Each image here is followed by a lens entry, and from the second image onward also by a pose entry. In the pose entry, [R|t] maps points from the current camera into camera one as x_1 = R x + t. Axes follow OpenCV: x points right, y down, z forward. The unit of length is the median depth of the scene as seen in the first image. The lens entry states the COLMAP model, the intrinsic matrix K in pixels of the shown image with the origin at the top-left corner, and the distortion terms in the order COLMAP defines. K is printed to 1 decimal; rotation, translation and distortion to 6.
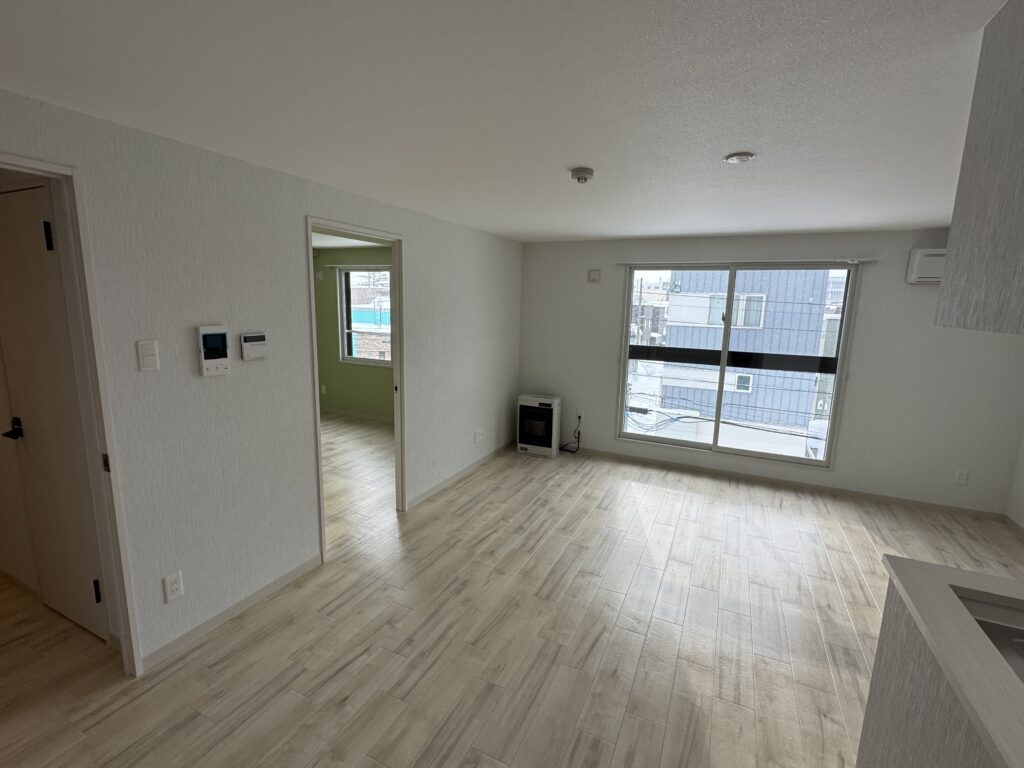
lens RADIAL K [[476.7, 0, 511.8], [0, 476.7, 381.1], [0, 0, 1]] dist [0.001360, 0.000036]
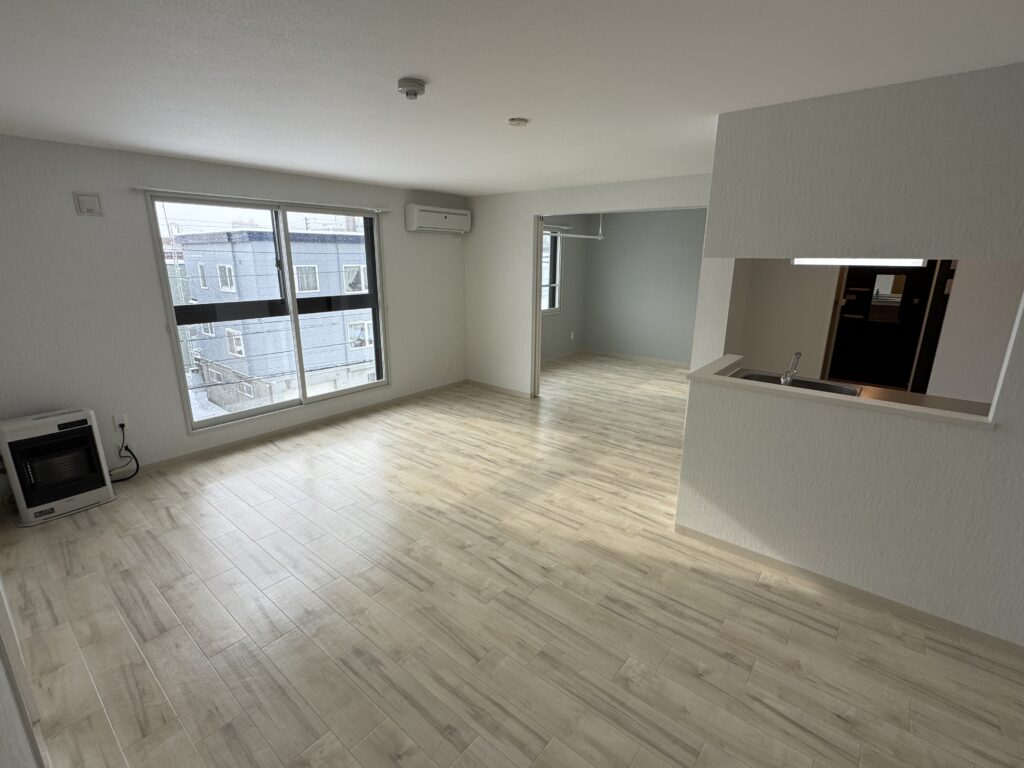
lens RADIAL K [[470.4, 0, 512.0], [0, 470.4, 384.0], [0, 0, 1]] dist [0.000278, 0.000169]
pose [[0.244335, -0.276362, 0.929475, -0.386315], [0.160293, 0.956852, 0.242365, -0.062294], [-0.956350, 0.089770, 0.278092, 0.360620]]
